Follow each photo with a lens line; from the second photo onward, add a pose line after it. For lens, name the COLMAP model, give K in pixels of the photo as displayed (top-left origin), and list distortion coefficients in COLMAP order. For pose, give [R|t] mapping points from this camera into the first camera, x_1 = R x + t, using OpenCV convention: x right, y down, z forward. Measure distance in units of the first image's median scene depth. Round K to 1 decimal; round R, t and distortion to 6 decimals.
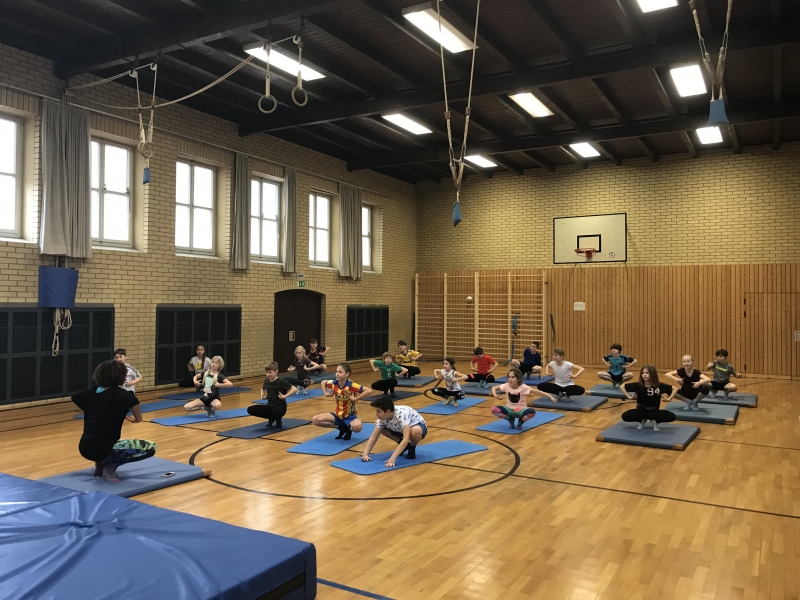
lens RADIAL K [[663.2, 0, 398.1], [0, 663.2, 289.2], [0, 0, 1]] dist [0.046775, -0.064229]
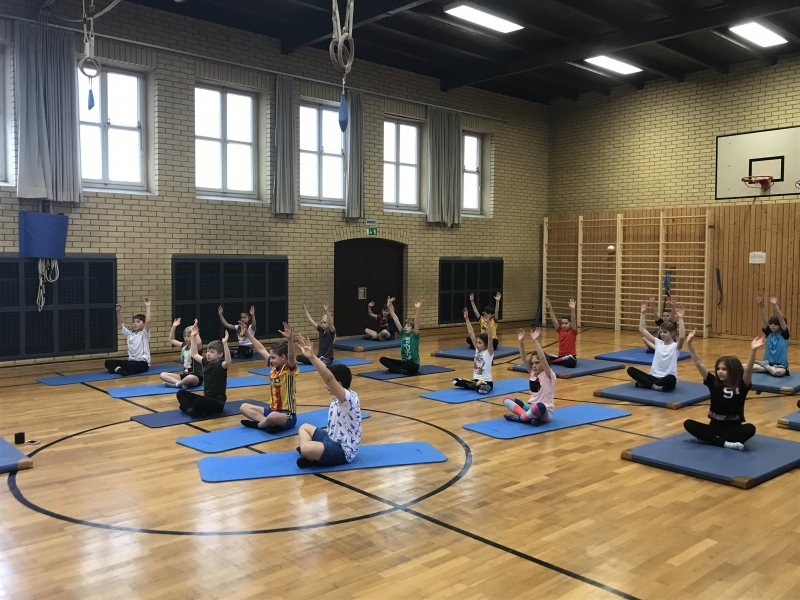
lens RADIAL K [[724.4, 0, 396.3], [0, 724.4, 289.4], [0, 0, 1]] dist [0.020388, -0.007465]
pose [[0.951933, 0.012107, -0.306067, 0.184938], [0.007746, 0.997947, 0.063569, 0.008719], [0.306208, -0.062884, 0.949885, 0.161860]]
